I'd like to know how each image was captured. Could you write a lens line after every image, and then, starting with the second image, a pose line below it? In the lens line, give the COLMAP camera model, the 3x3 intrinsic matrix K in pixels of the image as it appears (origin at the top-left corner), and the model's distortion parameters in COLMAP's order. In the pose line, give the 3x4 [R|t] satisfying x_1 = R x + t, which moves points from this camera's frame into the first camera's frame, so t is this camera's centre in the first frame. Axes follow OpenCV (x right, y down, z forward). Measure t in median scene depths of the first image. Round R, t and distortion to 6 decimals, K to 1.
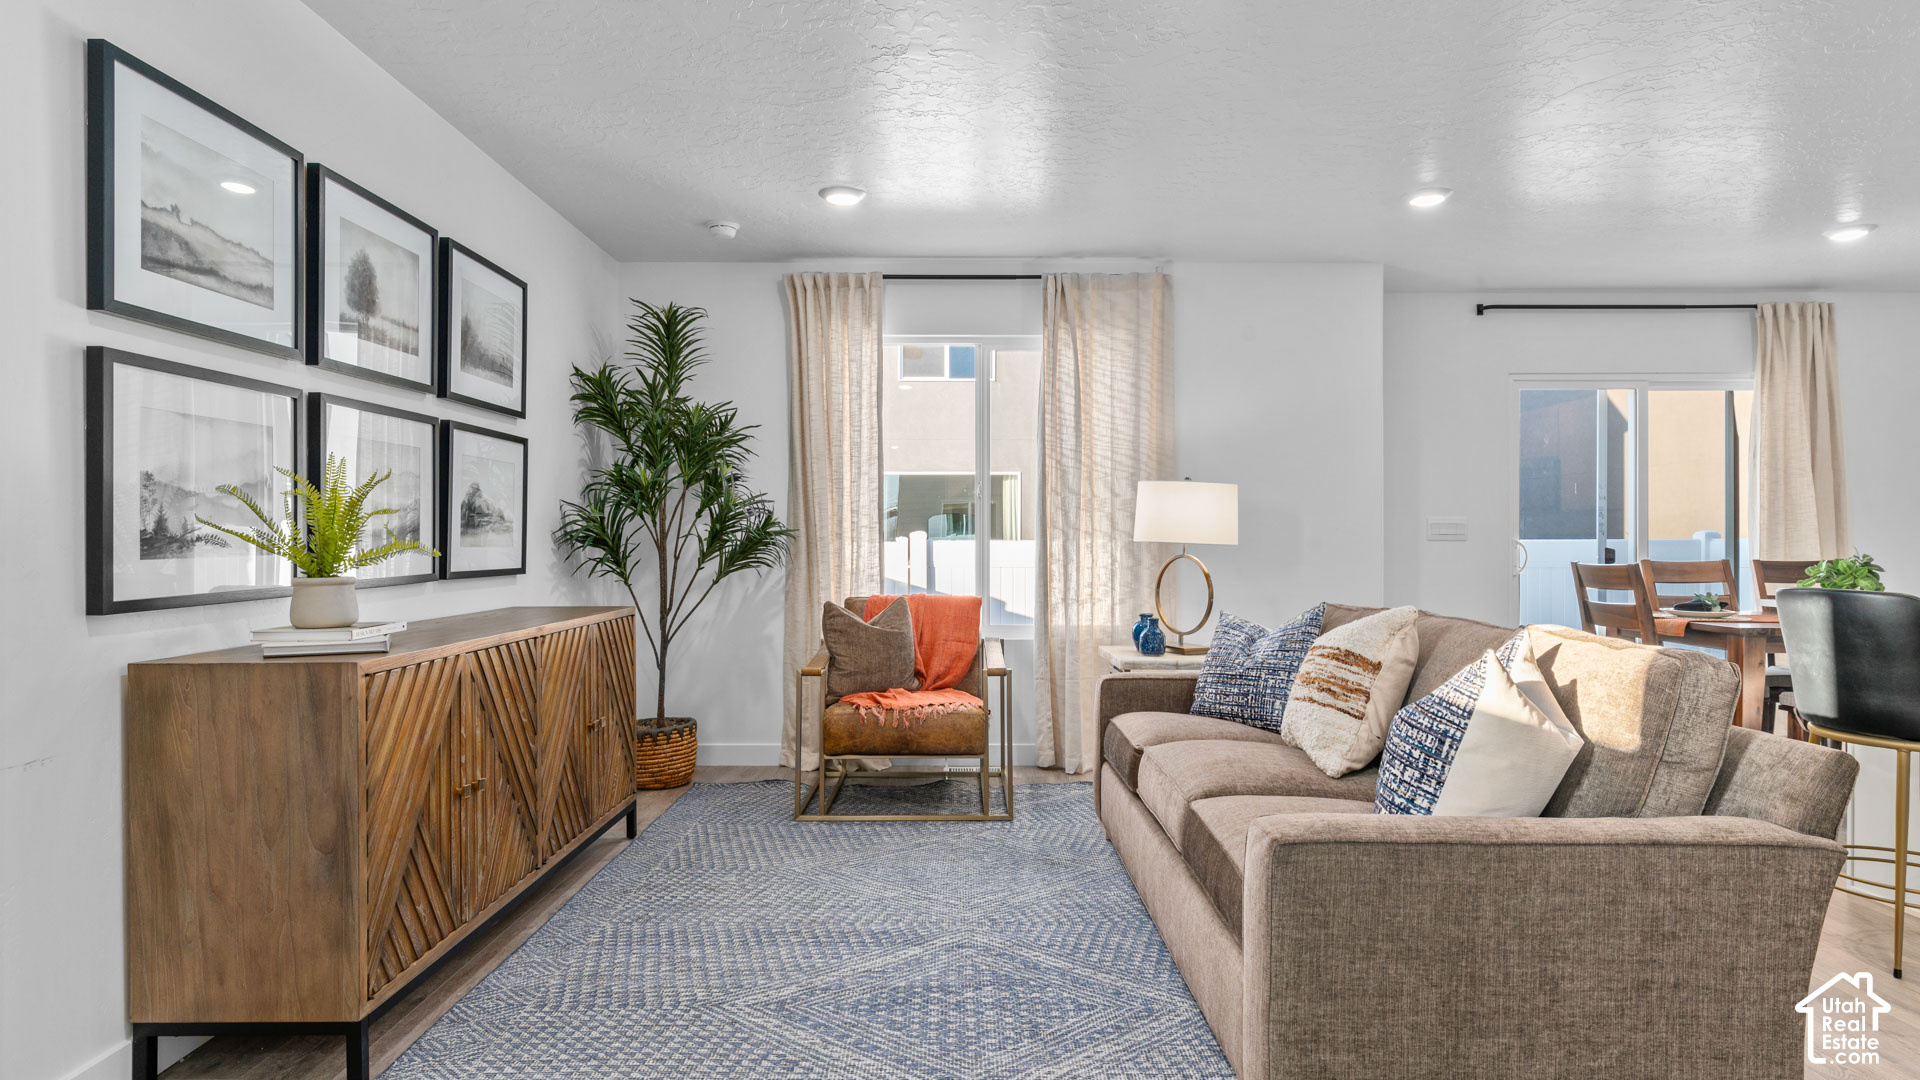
lens RADIAL K [[997.8, 0, 962.7], [0, 997.8, 546.1], [0, 0, 1]] dist [0.000874, -0.000044]
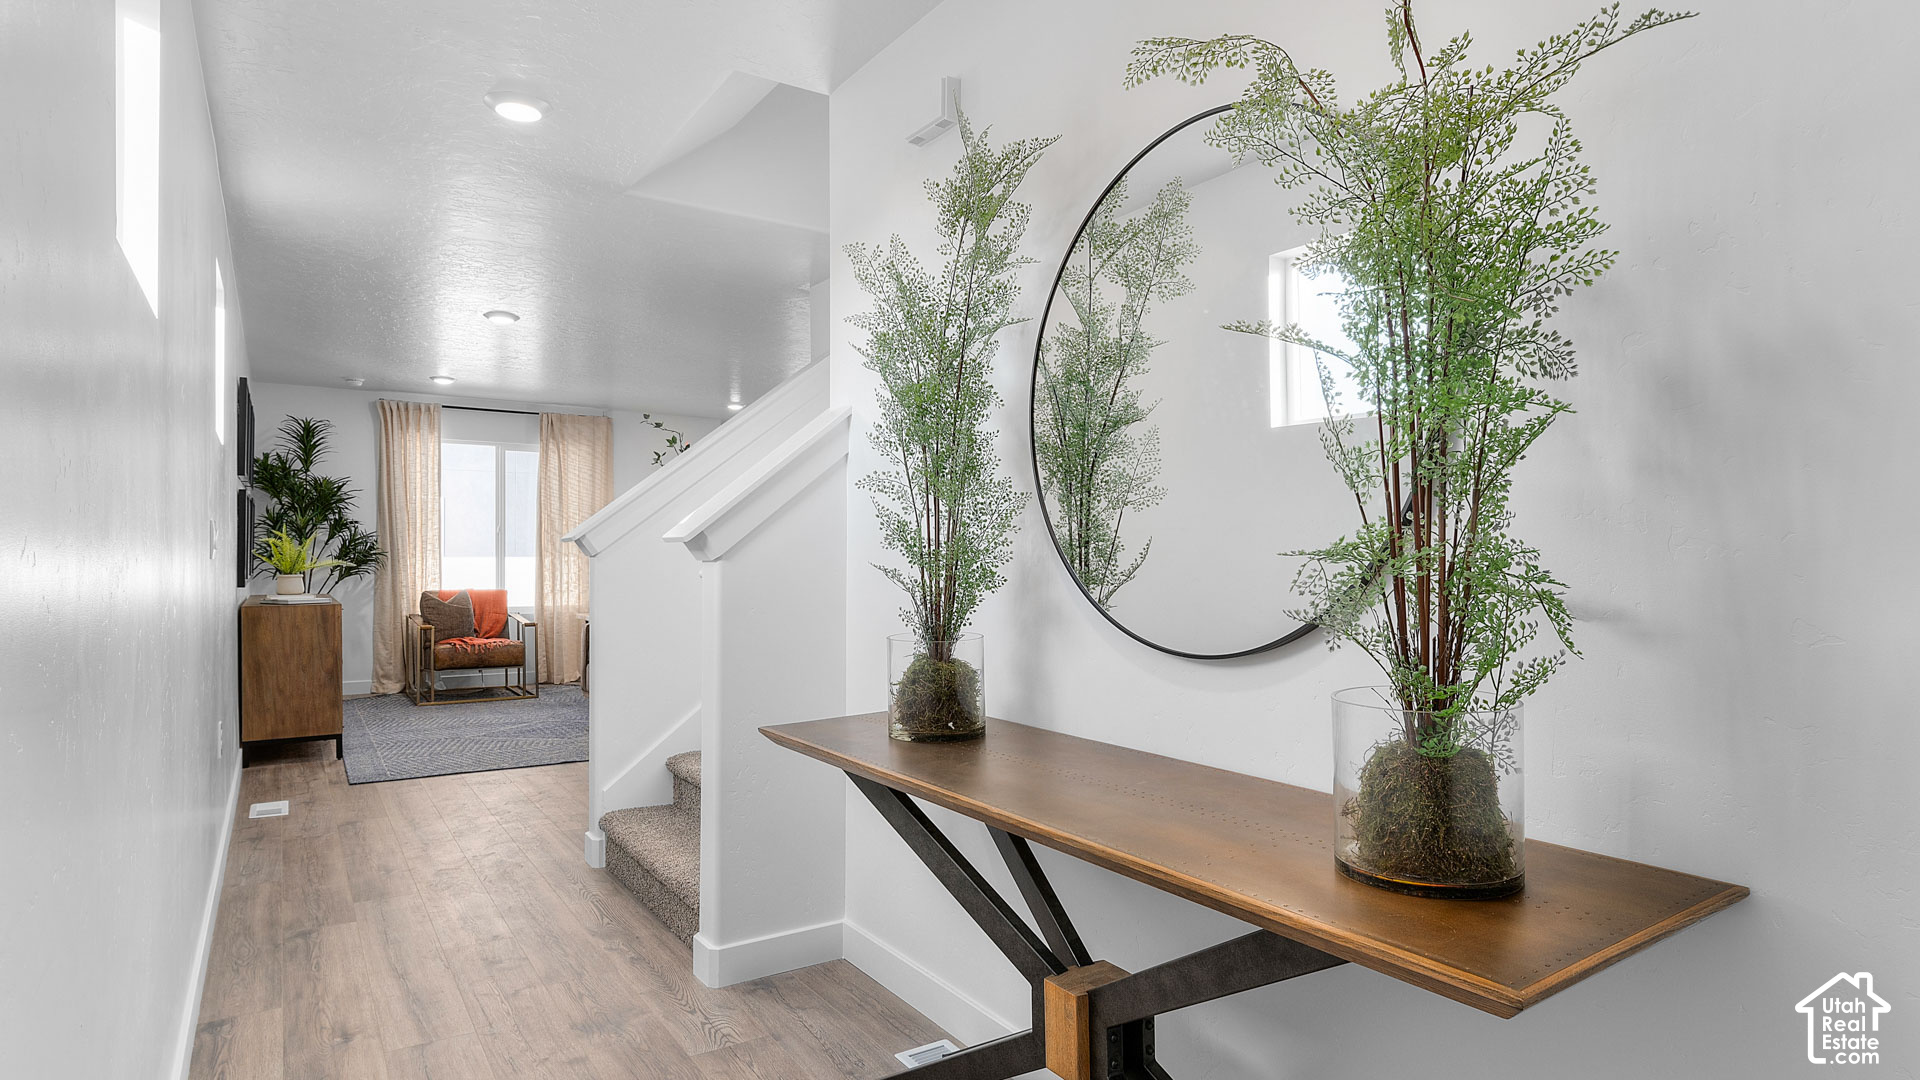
lens RADIAL K [[997.8, 0, 962.7], [0, 997.8, 554.4], [0, 0, 1]] dist [0.000874, -0.000044]
pose [[0.825573, 0.003393, 0.564285, -0.314133], [0.000372, 0.999978, -0.006558, -0.001134], [-0.564295, 0.005624, 0.825554, -0.950835]]
